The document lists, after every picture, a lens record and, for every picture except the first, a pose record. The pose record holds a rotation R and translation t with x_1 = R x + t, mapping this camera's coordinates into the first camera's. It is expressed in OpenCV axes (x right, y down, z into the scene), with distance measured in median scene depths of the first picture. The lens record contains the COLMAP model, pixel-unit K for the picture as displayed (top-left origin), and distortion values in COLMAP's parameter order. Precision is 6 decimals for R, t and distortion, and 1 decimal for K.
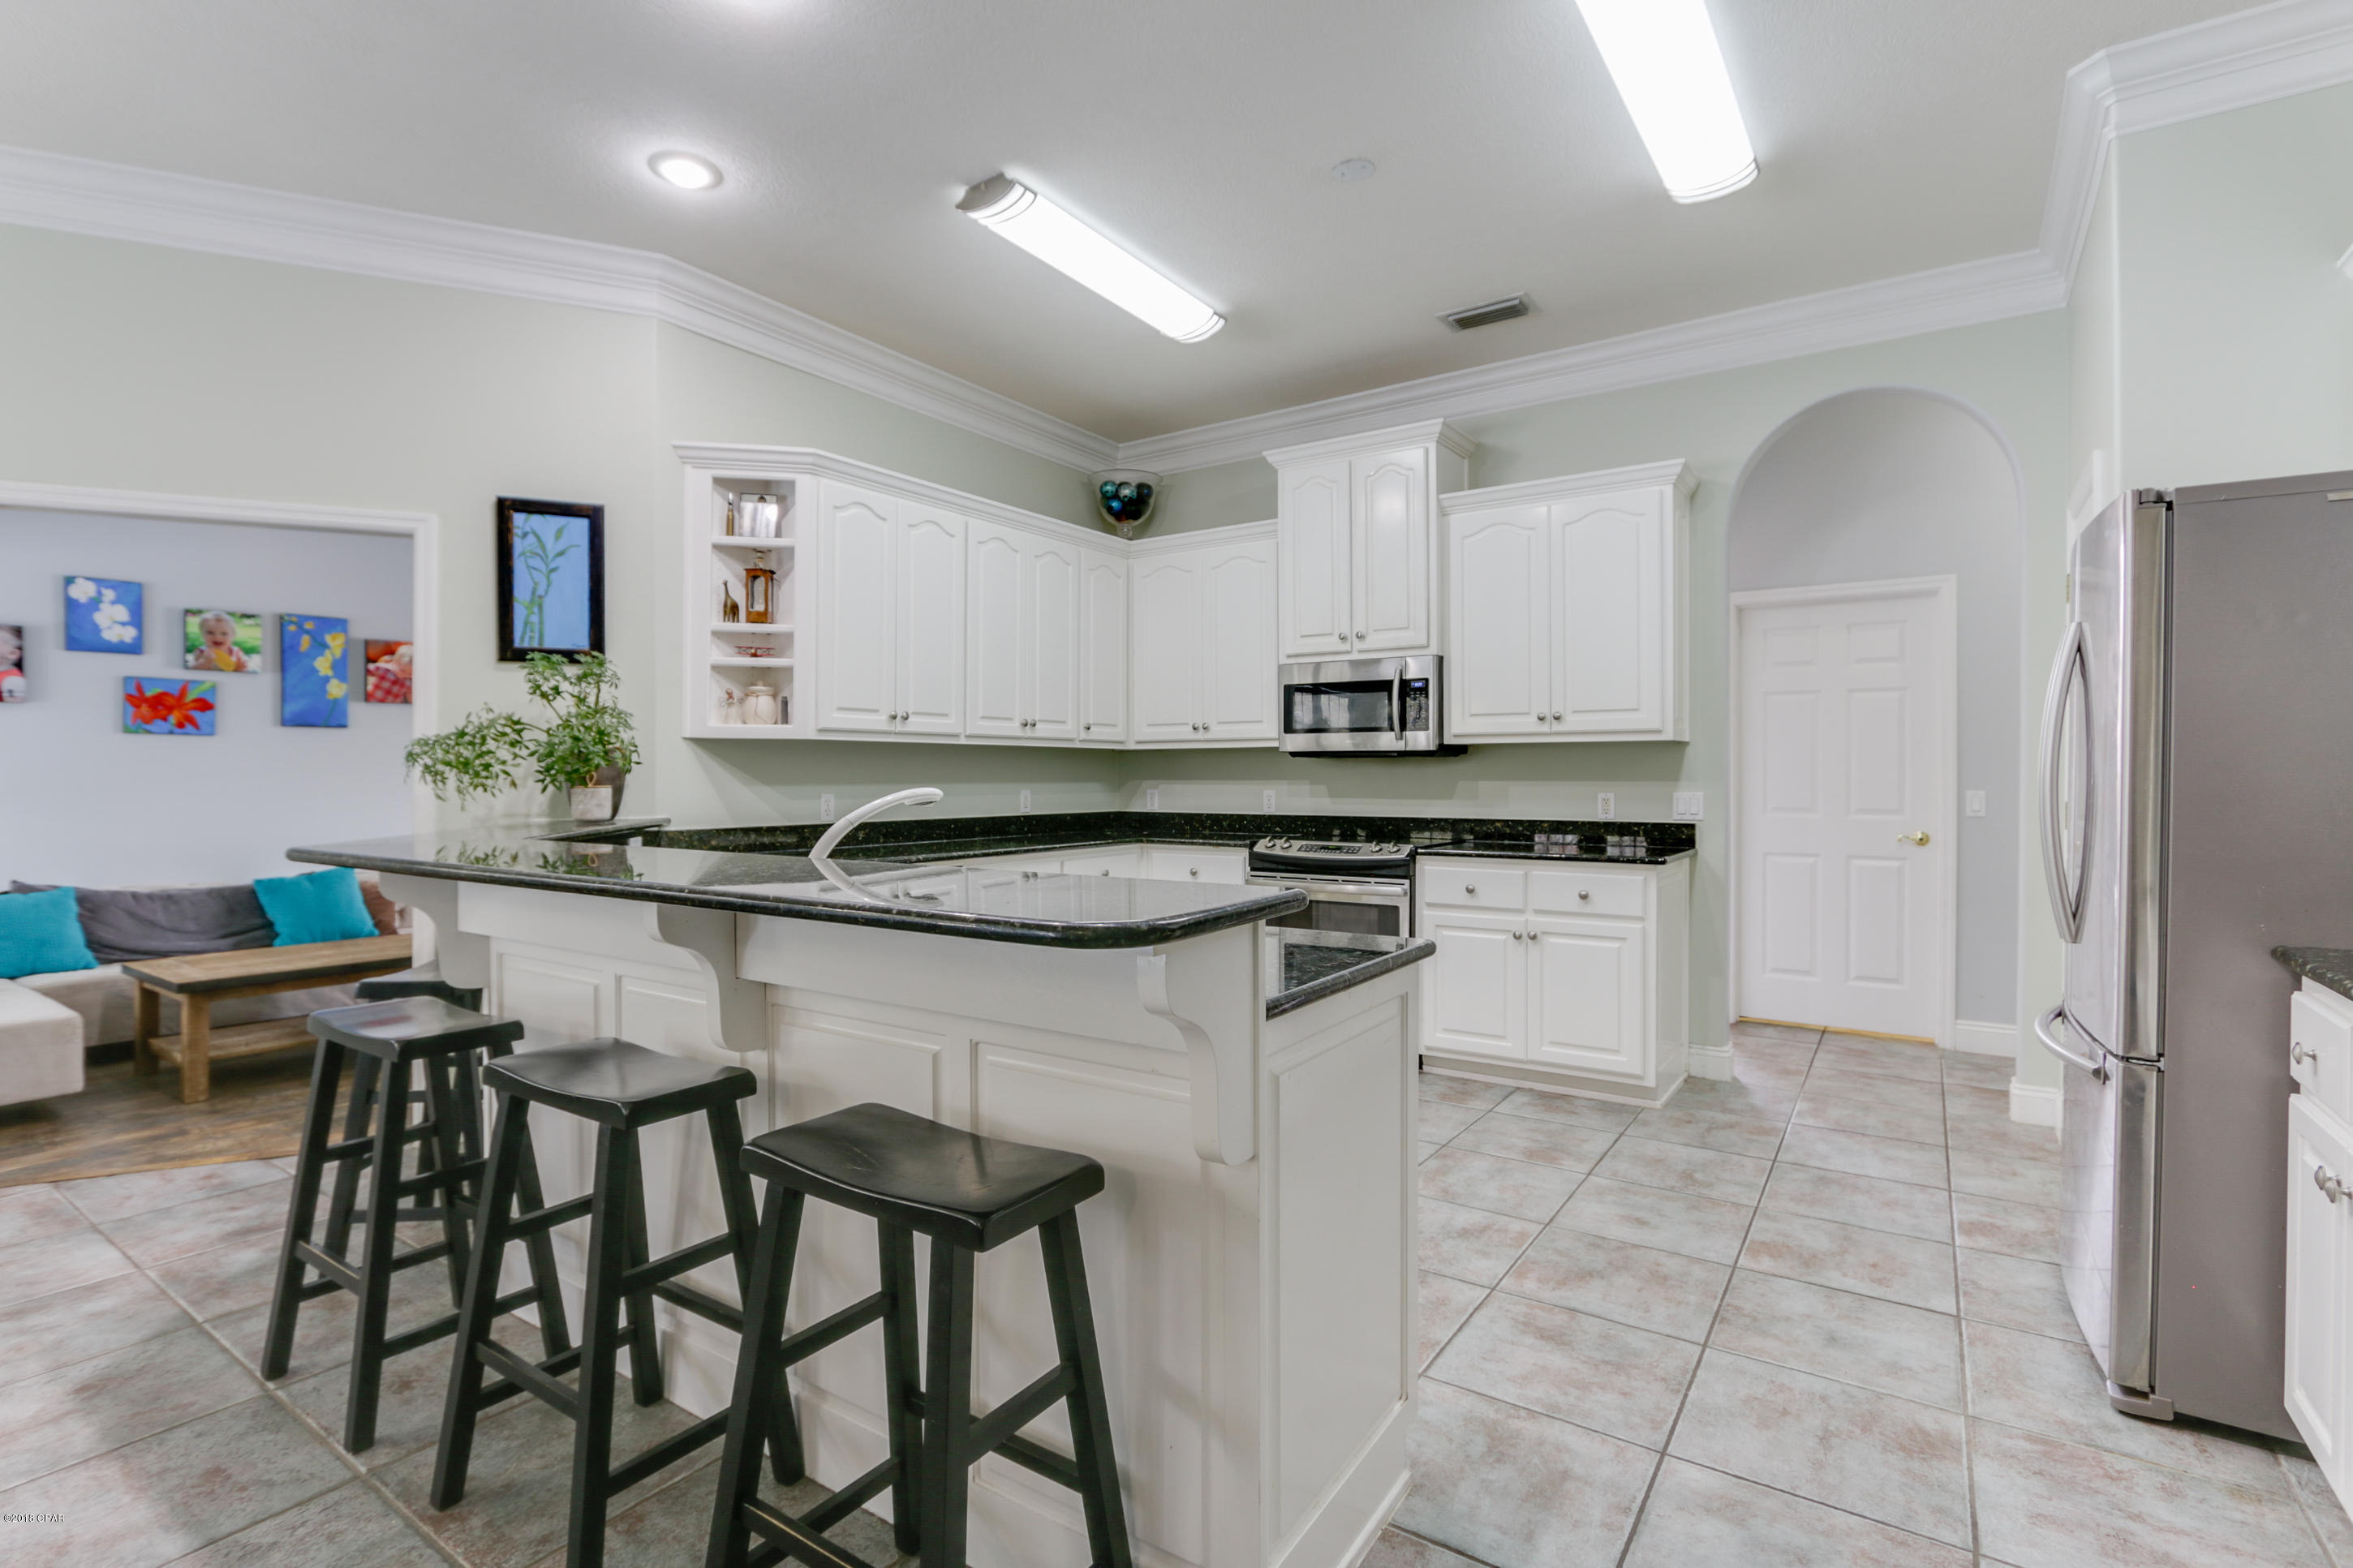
lens RADIAL K [[1084.0, 0, 1244.2], [0, 1084.0, 793.8], [0, 0, 1]] dist [-0.026563, 0.005029]
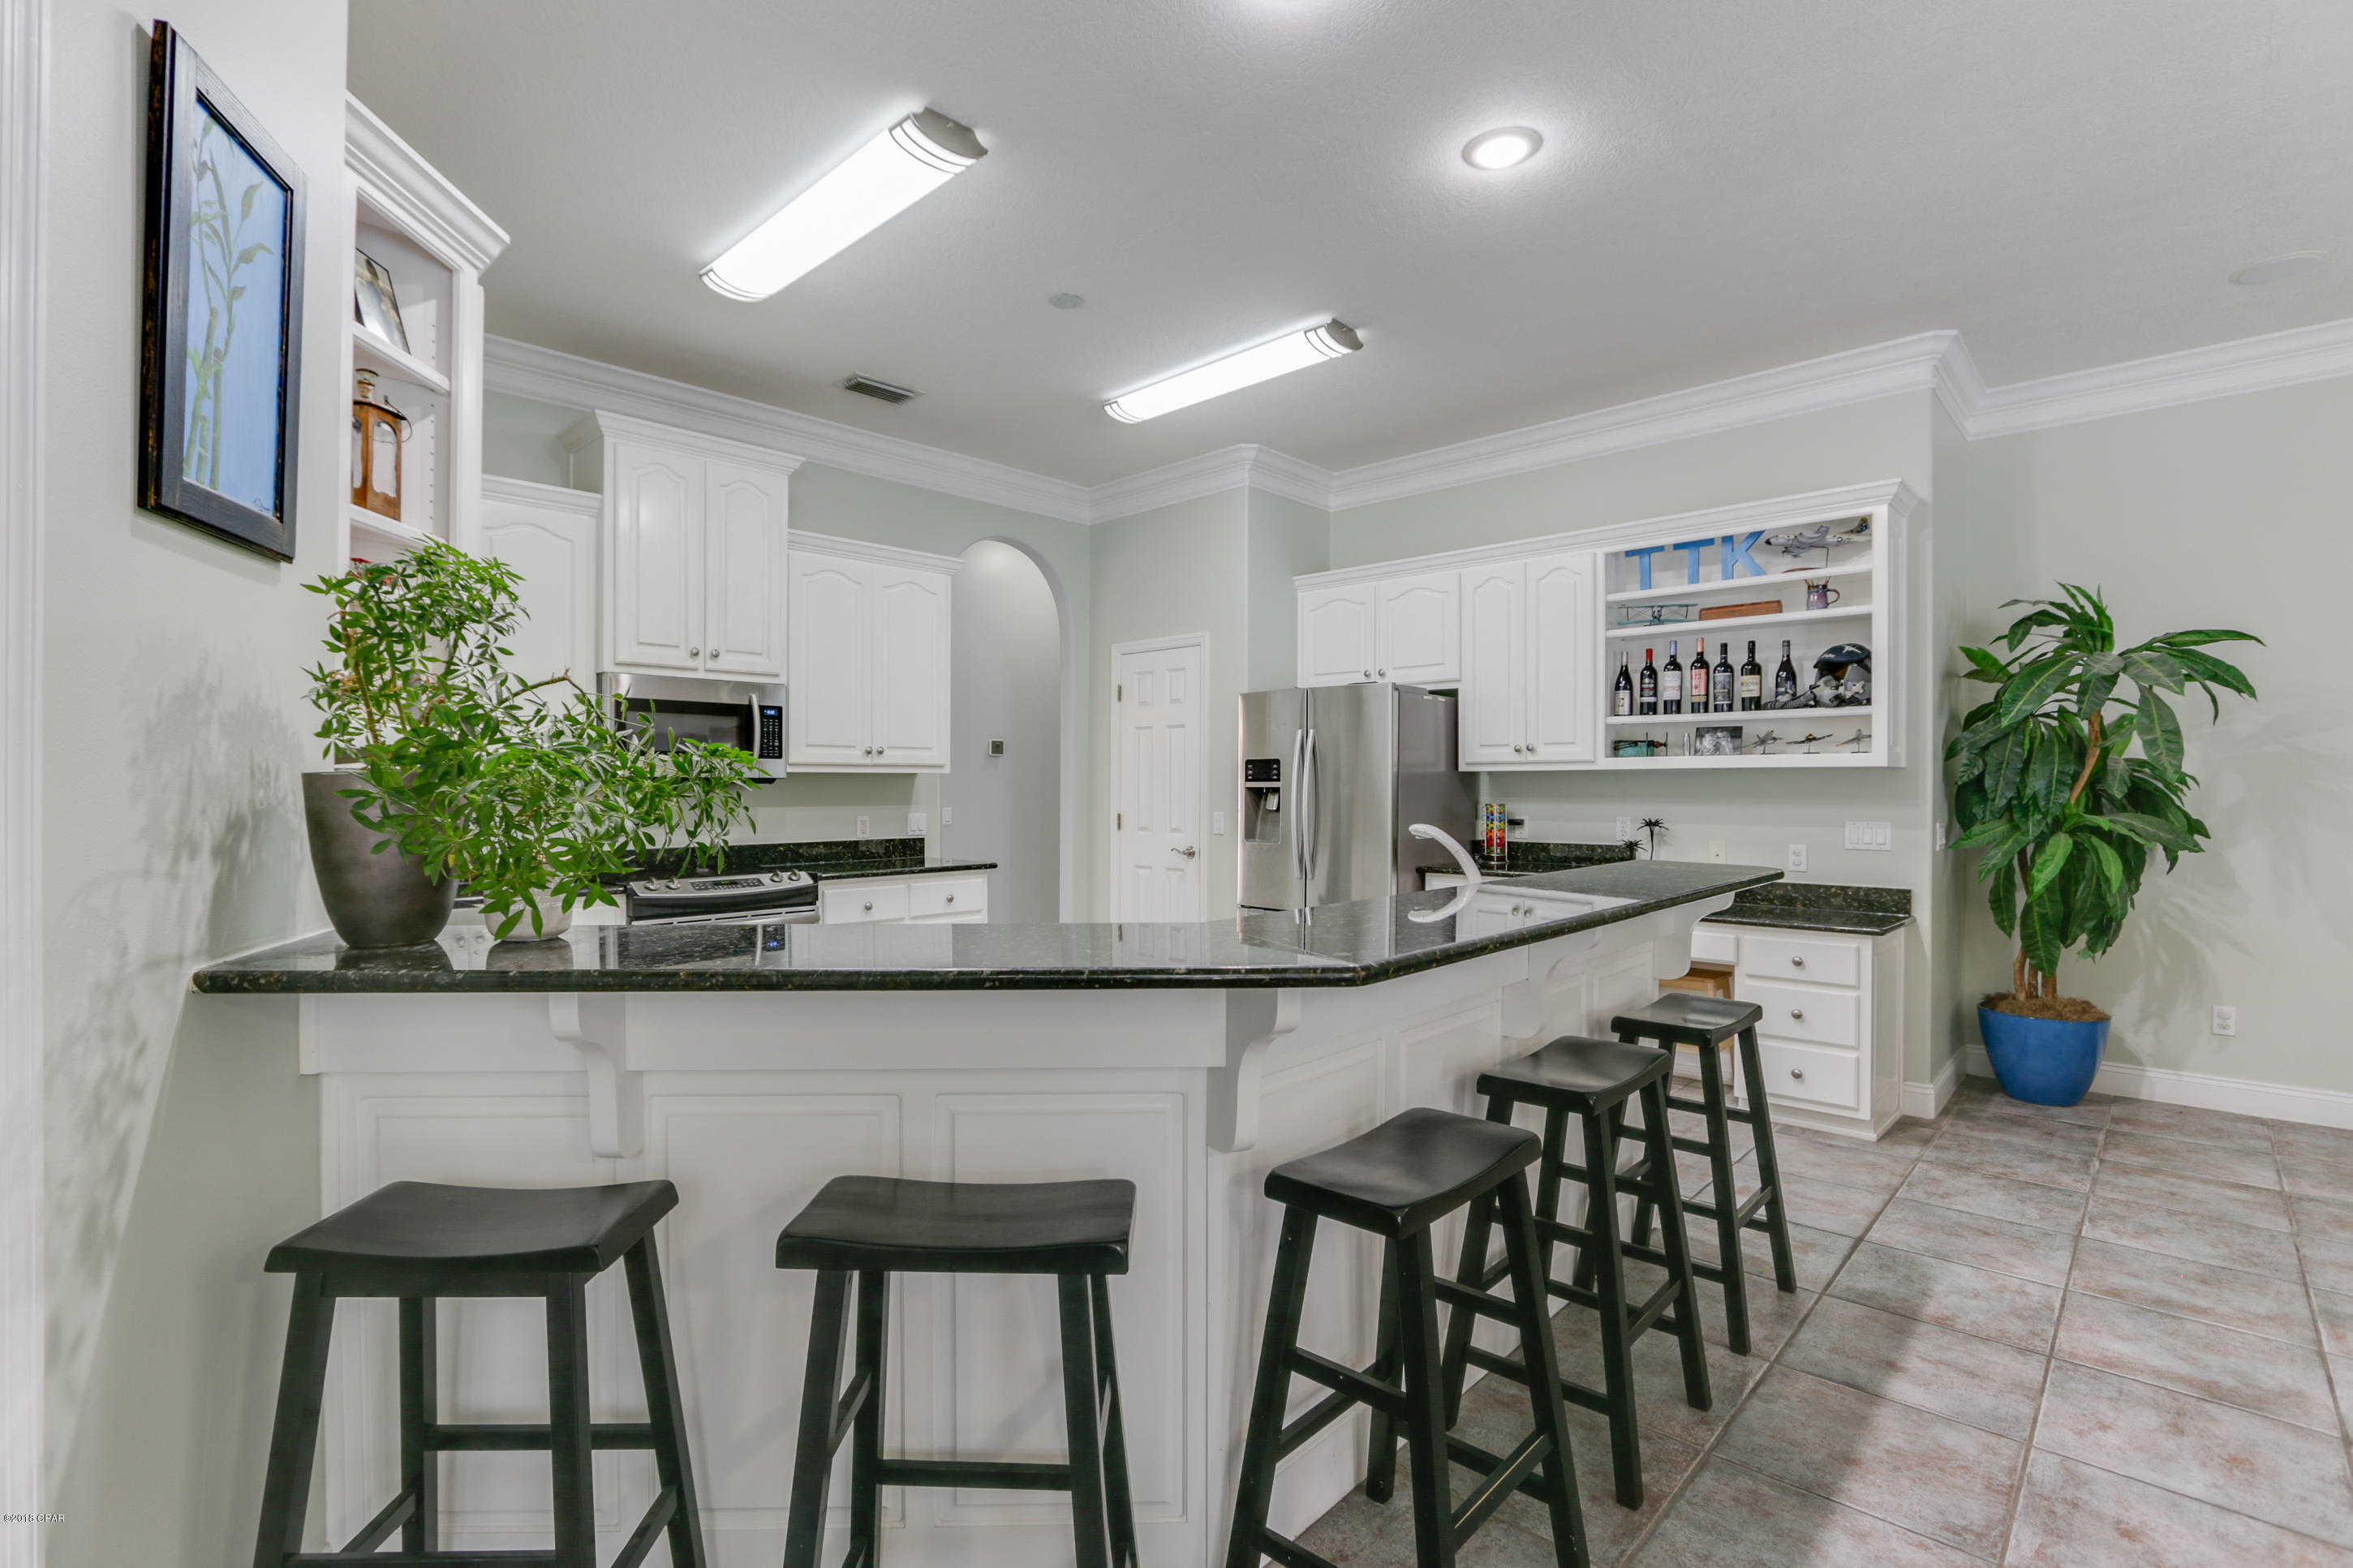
lens RADIAL K [[1084.0, 0, 1042.7], [0, 1084.0, 780.6], [0, 0, 1]] dist [-0.026563, 0.005029]
pose [[0.251436, 0.004240, 0.967865, -0.753669], [0.014444, 0.999863, -0.008133, -0.026520], [-0.967766, 0.016025, 0.251340, 0.519077]]
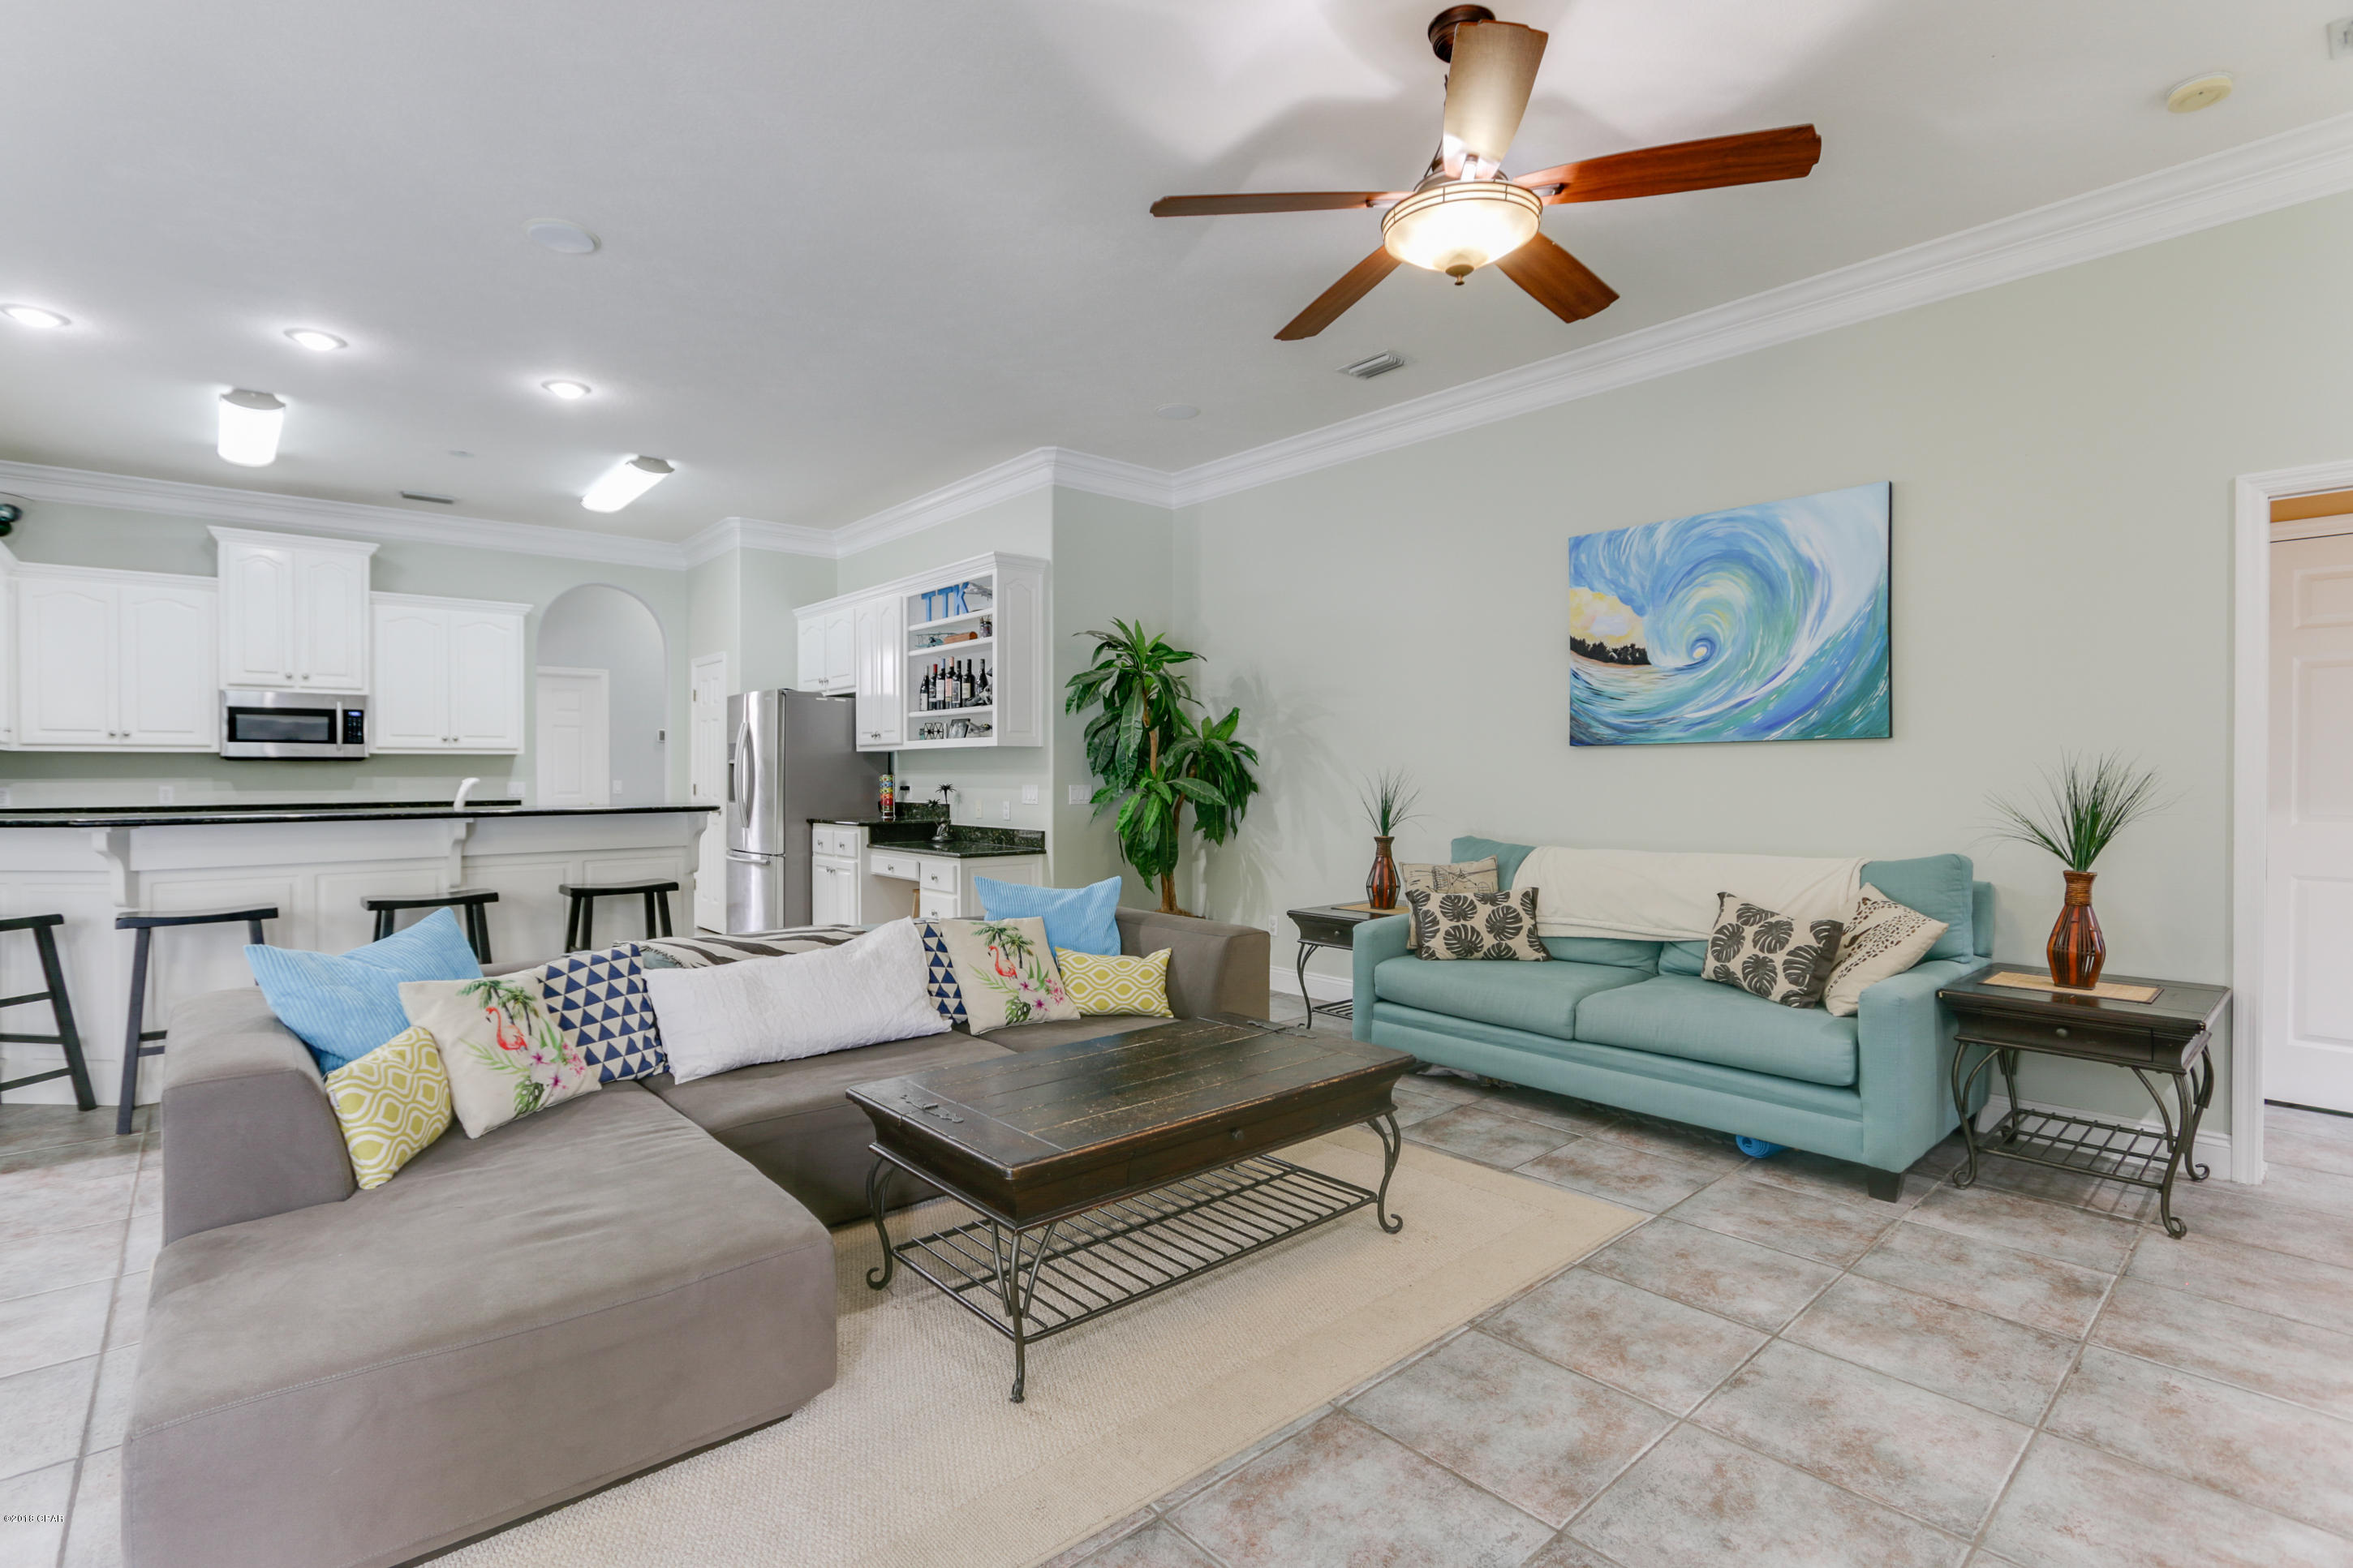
lens RADIAL K [[1084.0, 0, 1051.2], [0, 1084.0, 772.2], [0, 0, 1]] dist [-0.026563, 0.005029]
pose [[0.342191, 0.000632, 0.939630, -0.936178], [0.015686, 0.999857, -0.006384, 0.006116], [-0.939499, 0.016923, 0.342132, -0.437270]]
